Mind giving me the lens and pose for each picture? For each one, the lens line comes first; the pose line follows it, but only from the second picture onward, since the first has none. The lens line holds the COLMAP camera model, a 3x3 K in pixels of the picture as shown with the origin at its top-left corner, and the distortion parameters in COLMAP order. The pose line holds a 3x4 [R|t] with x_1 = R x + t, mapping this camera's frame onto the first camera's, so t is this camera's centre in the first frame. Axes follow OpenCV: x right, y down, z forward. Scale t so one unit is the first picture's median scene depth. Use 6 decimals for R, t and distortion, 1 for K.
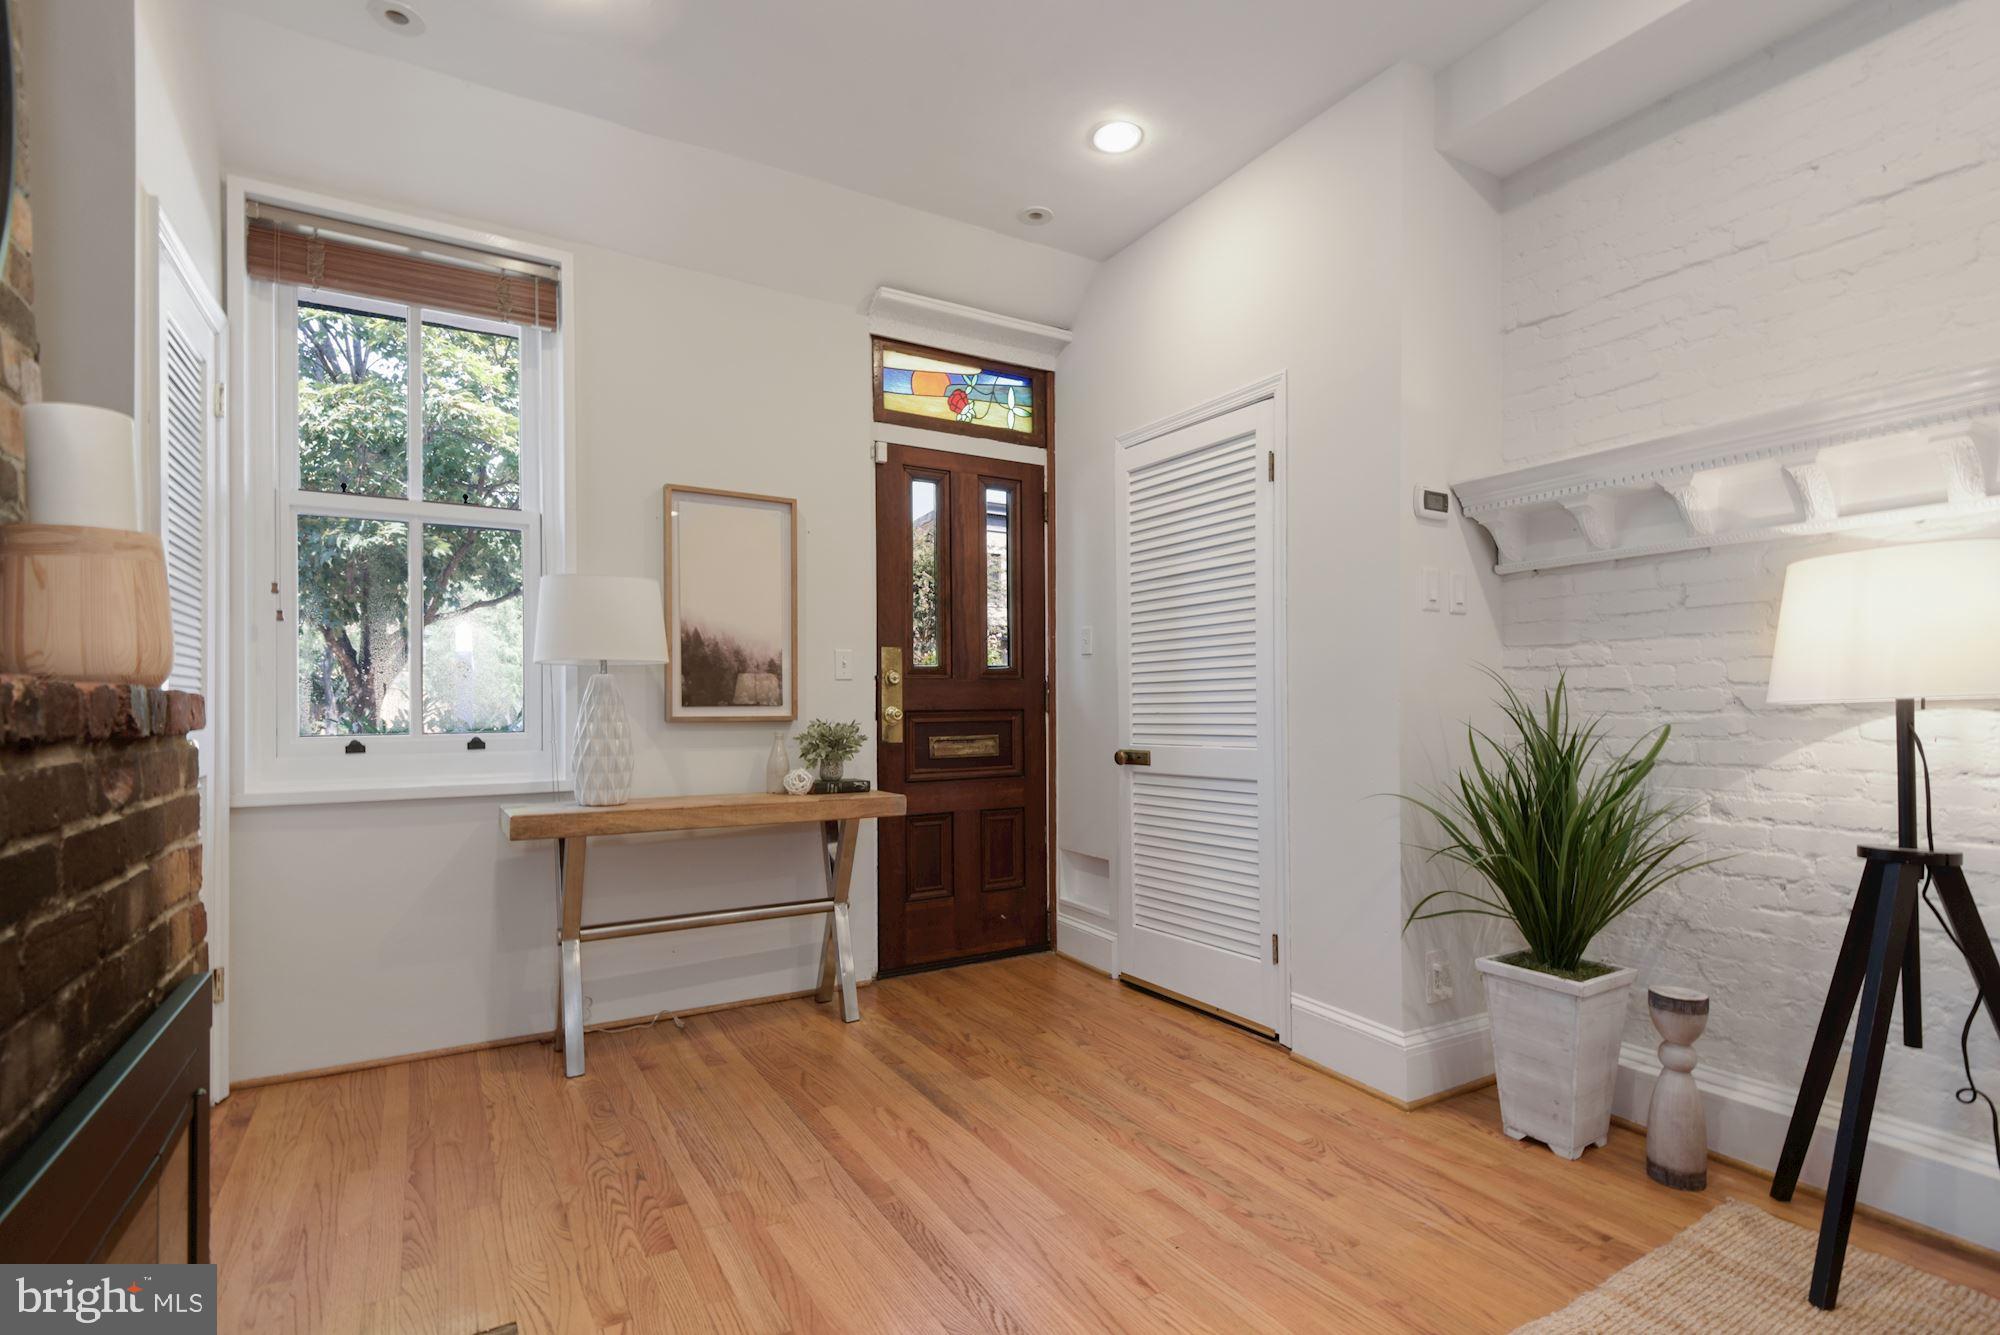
lens RADIAL K [[930.1, 0, 995.5], [0, 930.1, 707.4], [0, 0, 1]] dist [0.035718, -0.025330]
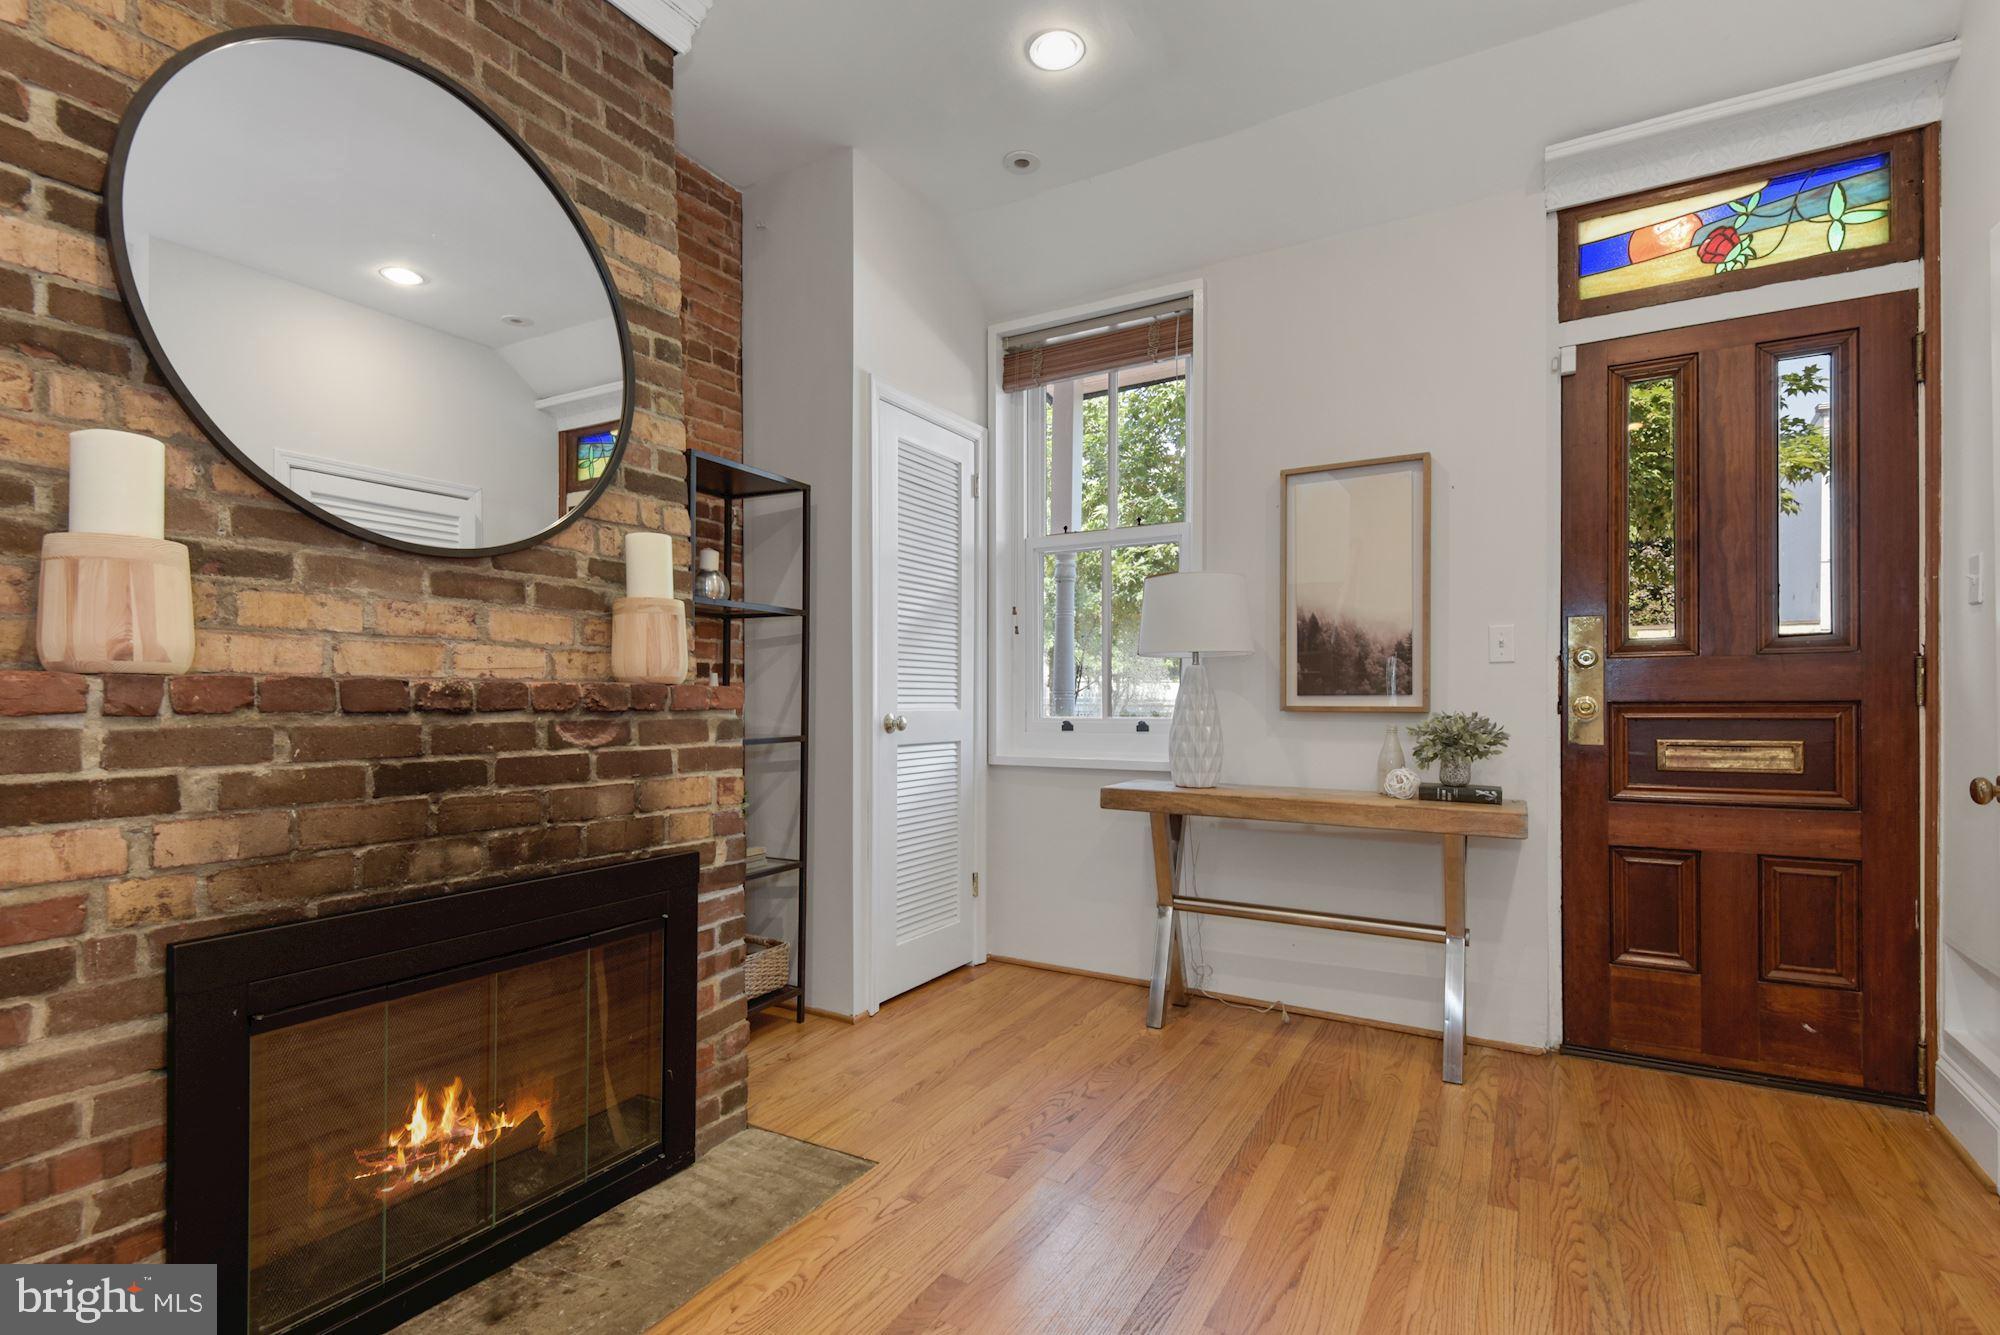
lens RADIAL K [[928.3, 0, 997.1], [0, 928.3, 700.5], [0, 0, 1]] dist [0.031810, -0.023558]
pose [[0.487396, 0.006694, -0.873155, 0.341556], [-0.001641, 0.999976, 0.006750, -0.001882], [0.873179, -0.001857, 0.487395, 0.240385]]
